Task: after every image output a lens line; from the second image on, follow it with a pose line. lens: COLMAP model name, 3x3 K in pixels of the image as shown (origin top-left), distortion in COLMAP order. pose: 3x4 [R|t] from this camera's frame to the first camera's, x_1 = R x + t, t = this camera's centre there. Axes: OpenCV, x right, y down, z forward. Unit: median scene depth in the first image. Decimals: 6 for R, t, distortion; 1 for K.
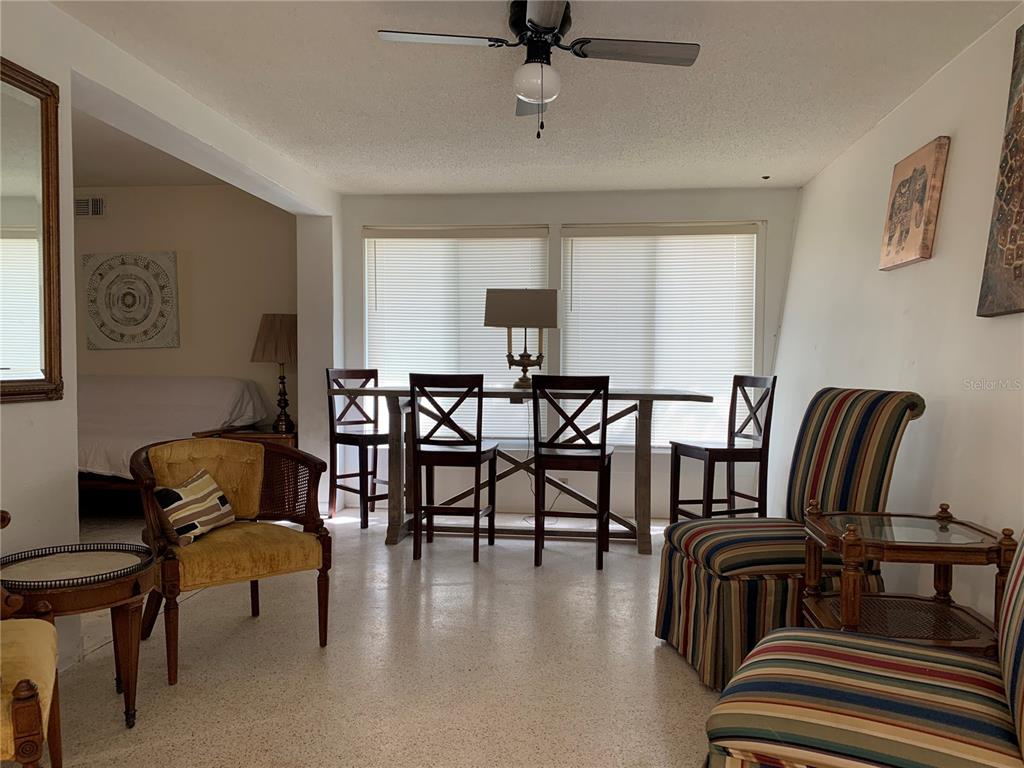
lens RADIAL K [[768.9, 0, 515.1], [0, 768.9, 397.7], [0, 0, 1]] dist [0.031307, -0.060195]
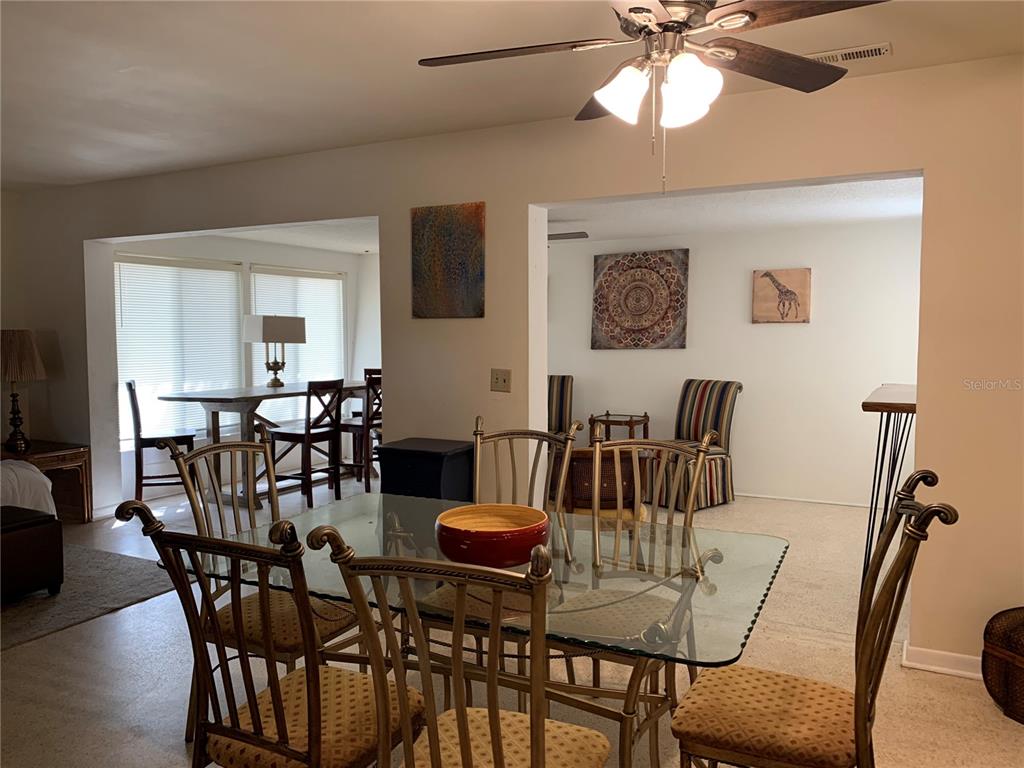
lens RADIAL K [[768.9, 0, 498.0], [0, 768.9, 383.3], [0, 0, 1]] dist [0.031307, -0.060195]
pose [[0.375020, -0.070551, 0.924328, -1.346489], [0.046980, 0.997265, 0.057057, -0.093531], [-0.925825, 0.022028, 0.377309, 0.118602]]
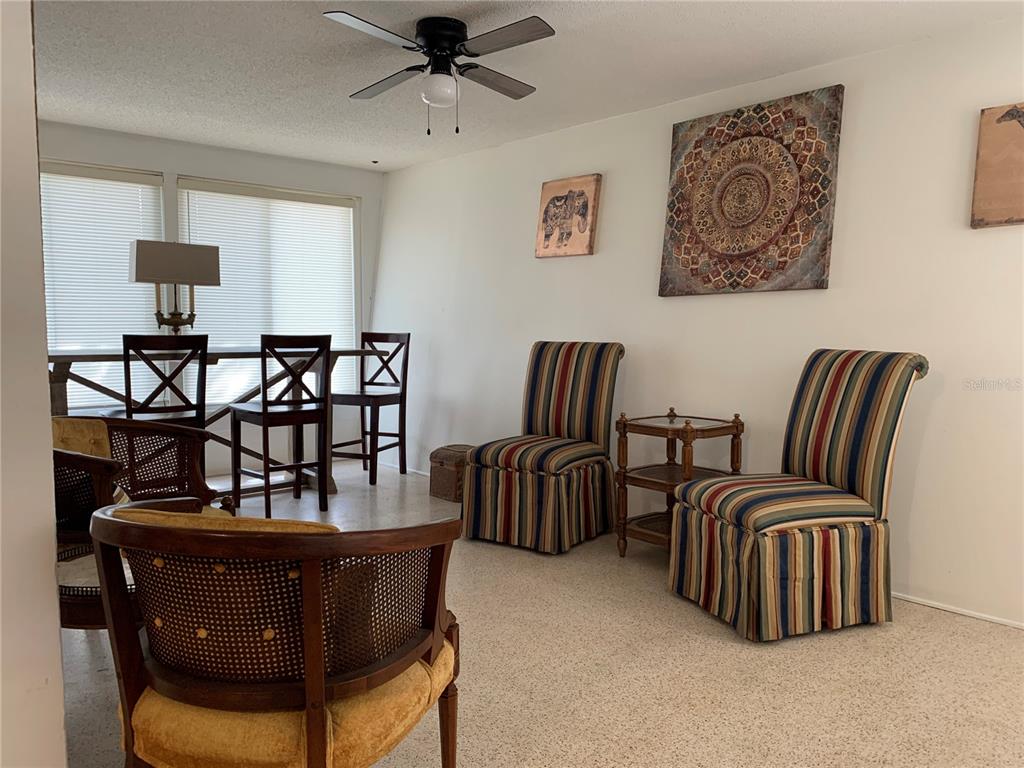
lens RADIAL K [[768.9, 0, 515.6], [0, 768.9, 394.0], [0, 0, 1]] dist [0.031307, -0.060195]
pose [[0.667304, -0.071460, 0.741349, -0.498207], [0.031542, 0.997205, 0.067730, -0.009269], [-0.744117, -0.021813, 0.667693, 0.064990]]
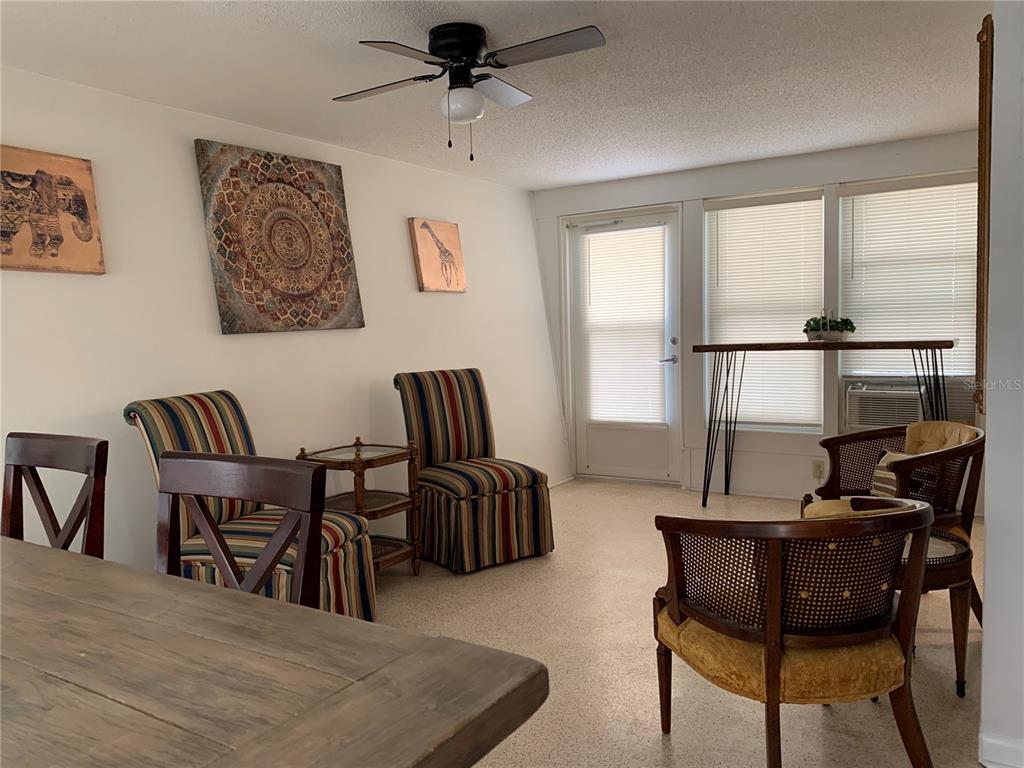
lens RADIAL K [[768.9, 0, 516.0], [0, 768.9, 394.1], [0, 0, 1]] dist [0.031307, -0.060195]
pose [[-0.891159, -0.014789, 0.453451, -0.320999], [0.048115, 0.990751, 0.126872, -0.087435], [-0.451133, 0.134881, -0.882205, 1.193990]]
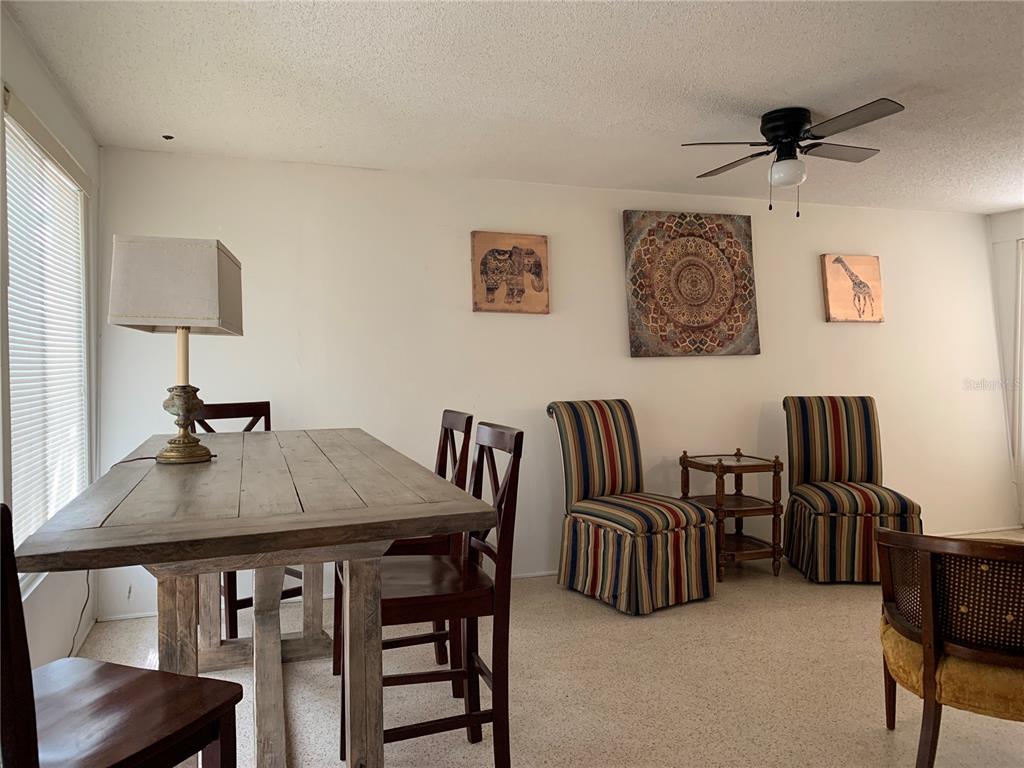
lens RADIAL K [[768.9, 0, 503.9], [0, 768.9, 396.3], [0, 0, 1]] dist [0.031307, -0.060195]
pose [[-0.404274, -0.048663, 0.913343, -0.590983], [0.039835, 0.996699, 0.070736, -0.090212], [-0.913770, 0.064979, -0.401001, 1.198362]]
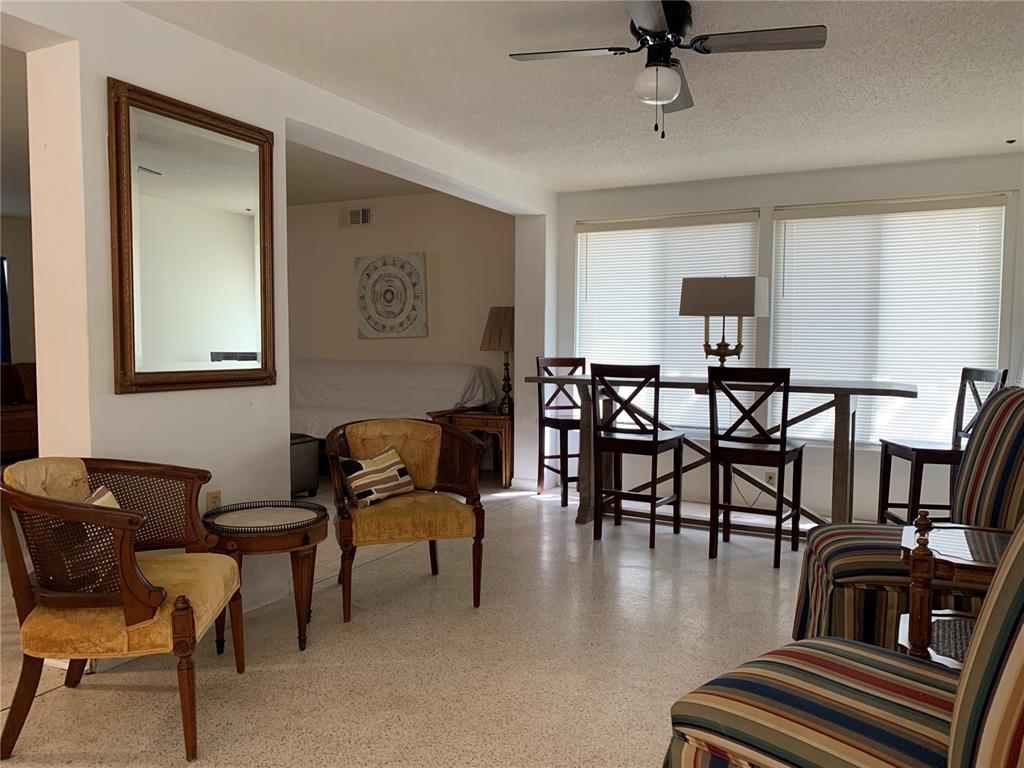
lens RADIAL K [[768.9, 0, 515.6], [0, 768.9, 394.9], [0, 0, 1]] dist [0.031307, -0.060195]
pose [[0.933912, 0.023450, -0.356732, 0.141029], [-0.016953, 0.999629, 0.021330, -0.008978], [0.357100, -0.013873, 0.933963, -0.019731]]
